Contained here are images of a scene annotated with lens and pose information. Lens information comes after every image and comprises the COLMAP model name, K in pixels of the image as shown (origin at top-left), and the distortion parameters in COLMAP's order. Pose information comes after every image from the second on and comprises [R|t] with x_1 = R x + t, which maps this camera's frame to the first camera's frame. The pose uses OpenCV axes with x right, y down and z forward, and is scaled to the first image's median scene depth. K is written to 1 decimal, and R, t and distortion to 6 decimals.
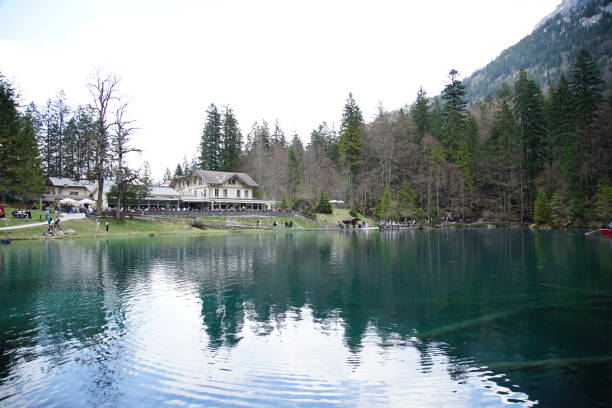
lens RADIAL K [[426.7, 0, 304.1], [0, 426.7, 207.5], [0, 0, 1]] dist [-0.127321, 0.095274]
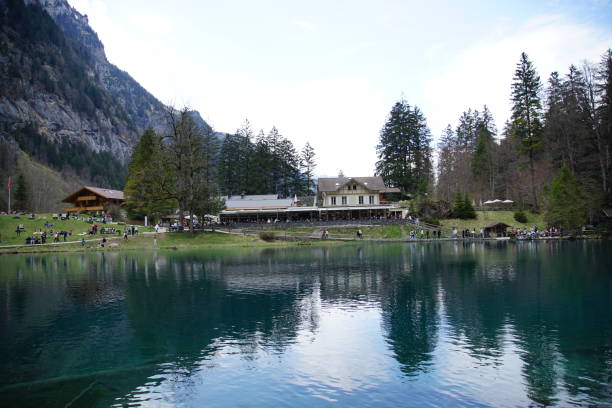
lens RADIAL K [[426.7, 0, 304.1], [0, 426.7, 207.5], [0, 0, 1]] dist [-0.127321, 0.095274]
pose [[0.749555, -0.052088, -0.659890, 0.368251], [0.042286, 0.998631, -0.030795, 0.005867], [0.660590, -0.004822, 0.750731, 0.266120]]
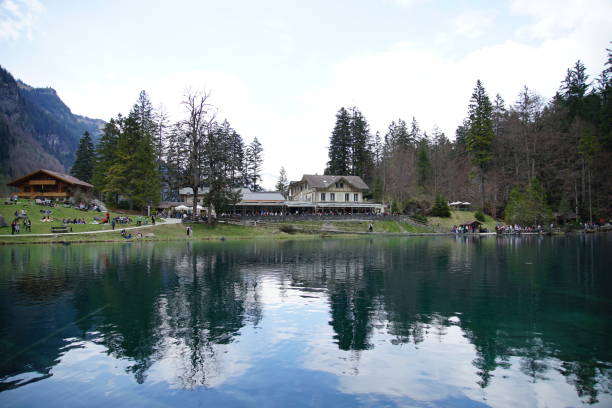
lens RADIAL K [[426.7, 0, 304.1], [0, 426.7, 207.5], [0, 0, 1]] dist [-0.127321, 0.095274]
pose [[0.917236, -0.017027, -0.397981, 0.152430], [0.013331, 0.999838, -0.012053, 0.001410], [0.398122, 0.005750, 0.917314, 0.072471]]
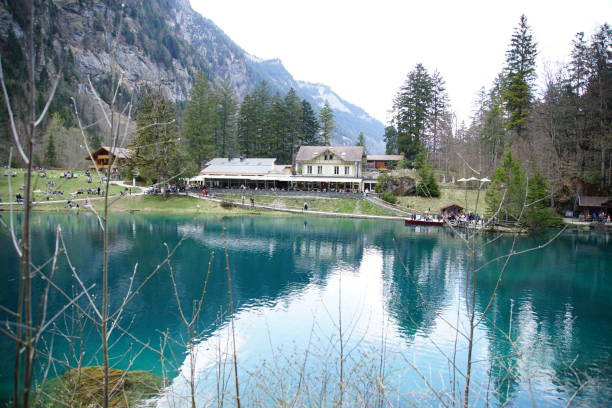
lens RADIAL K [[426.7, 0, 304.1], [0, 426.7, 207.5], [0, 0, 1]] dist [-0.127321, 0.095274]
pose [[0.615566, 0.065073, -0.785394, 0.550906], [-0.001573, 0.996685, 0.081346, -0.029102], [0.788084, -0.048839, 0.613628, 0.415070]]
